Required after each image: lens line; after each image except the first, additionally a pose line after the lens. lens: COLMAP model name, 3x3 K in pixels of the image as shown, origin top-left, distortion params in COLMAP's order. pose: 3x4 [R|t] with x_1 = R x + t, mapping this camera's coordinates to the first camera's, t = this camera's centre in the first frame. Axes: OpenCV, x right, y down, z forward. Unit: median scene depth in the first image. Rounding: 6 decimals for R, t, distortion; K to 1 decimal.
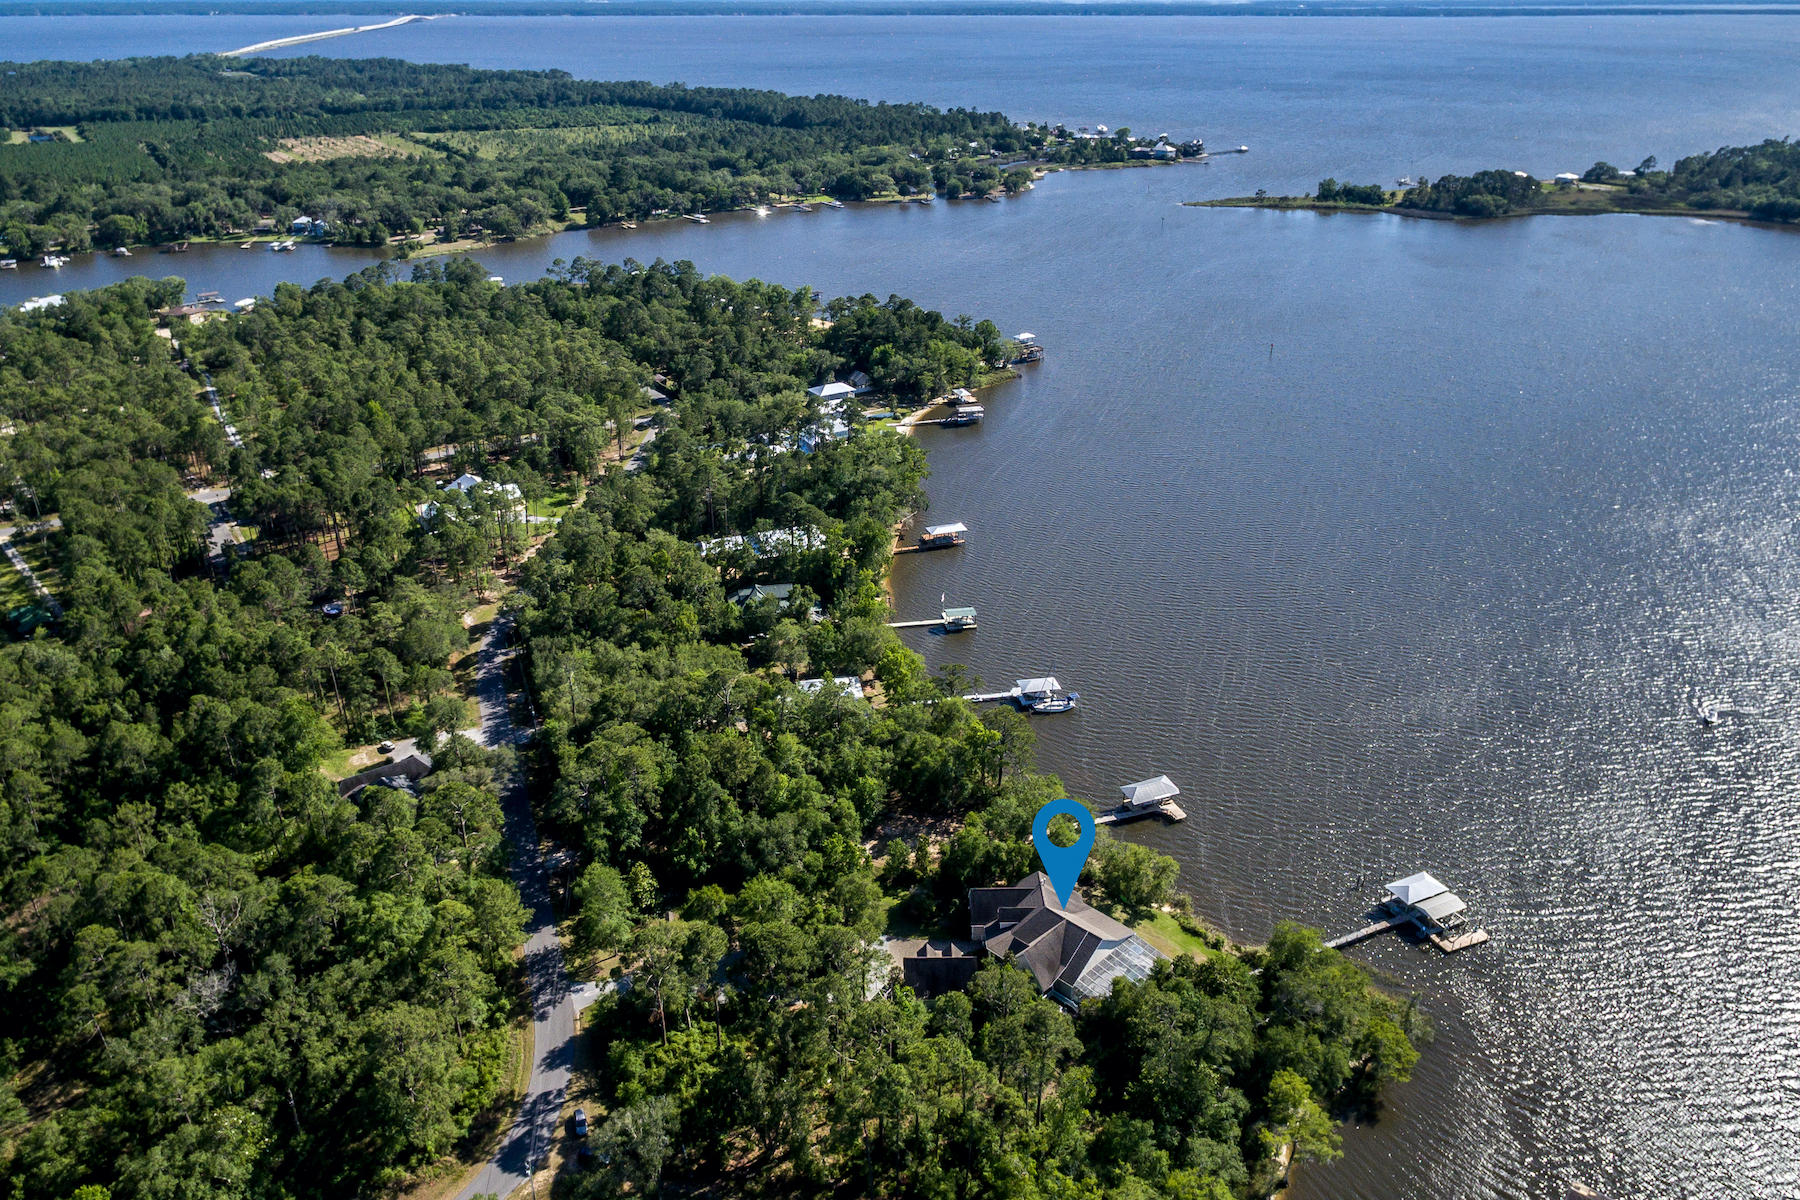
lens RADIAL K [[1254.8, 0, 900.0], [0, 1254.8, 600.0], [0, 0, 1]] dist [0.003099, 0.000114]
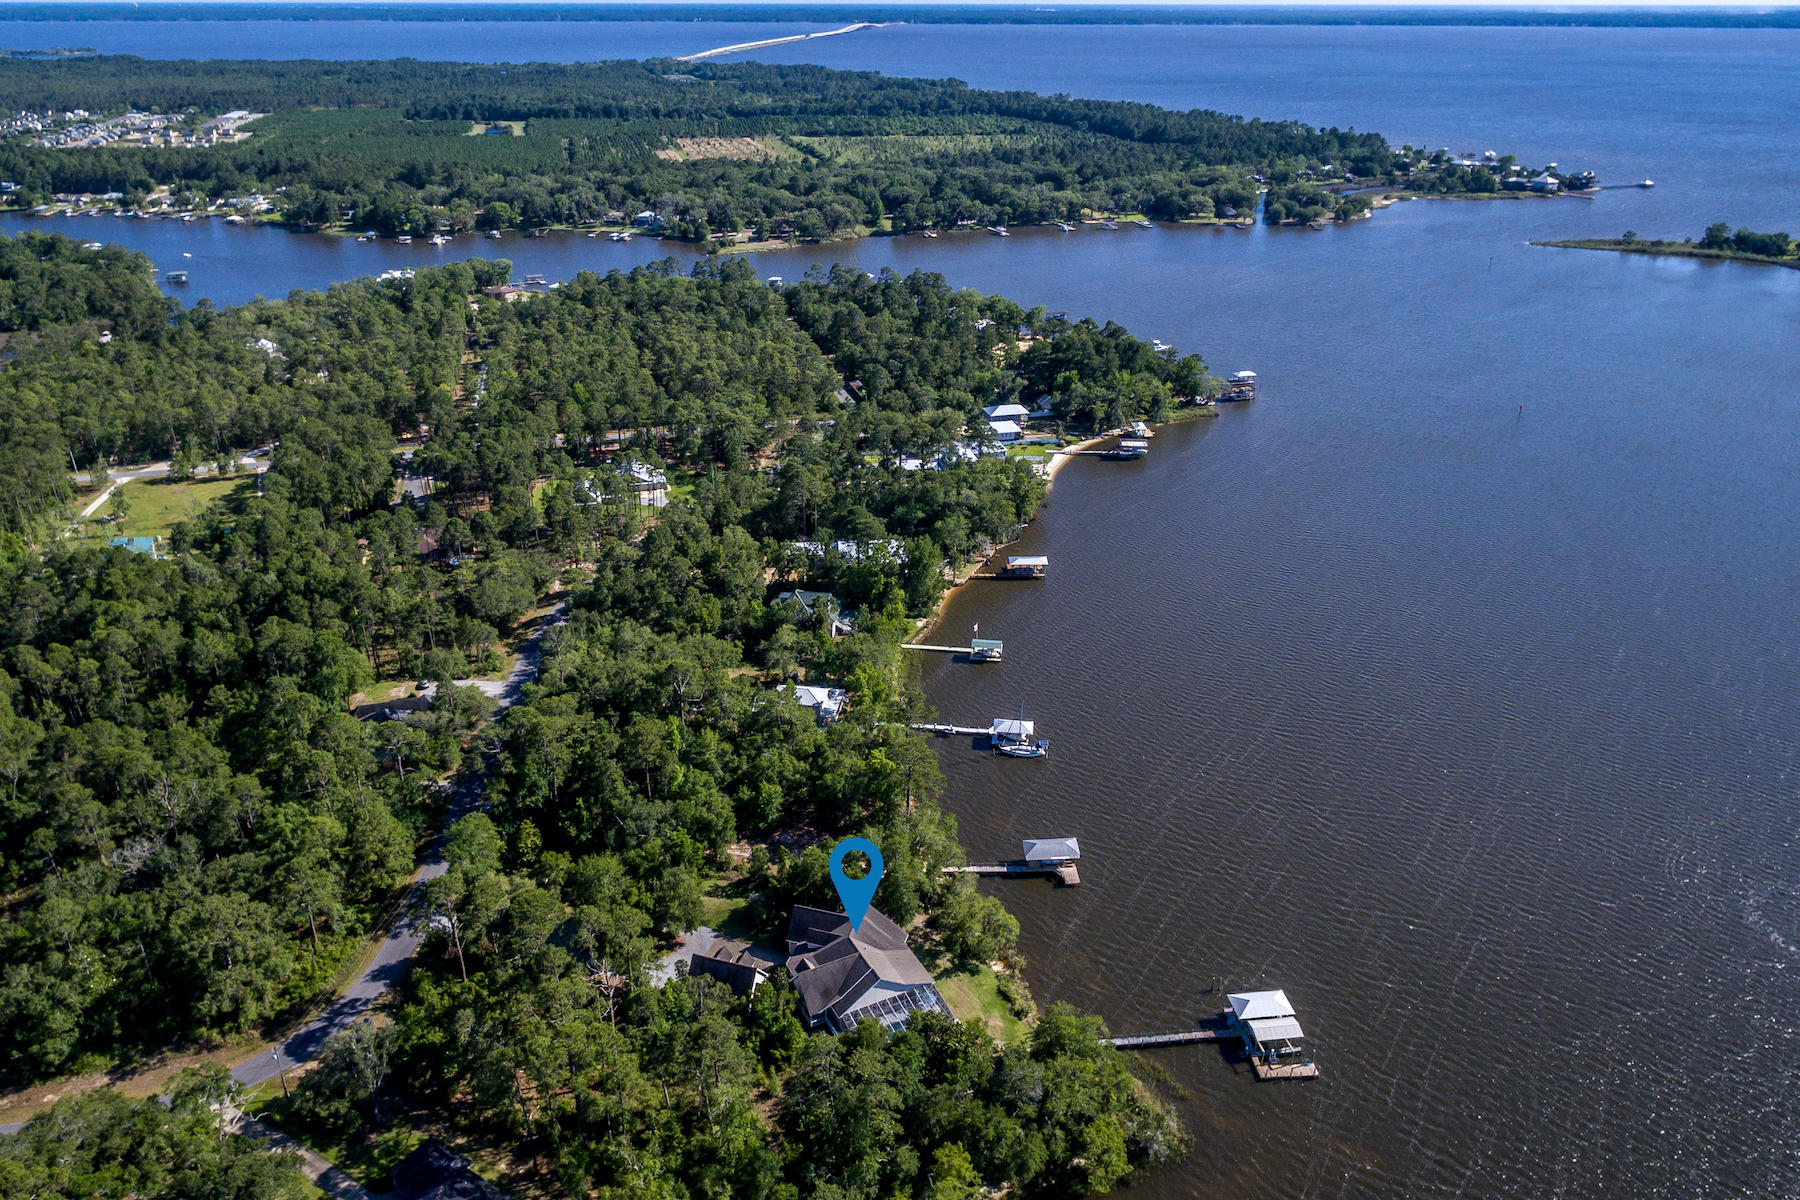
lens RADIAL K [[1254.8, 0, 900.0], [0, 1254.8, 600.0], [0, 0, 1]] dist [0.003099, 0.000114]
pose [[0.949029, 0.136628, -0.284036, 0.101448], [-0.138133, 0.990303, 0.014826, -0.011801], [0.283307, 0.025164, 0.958699, 0.006769]]
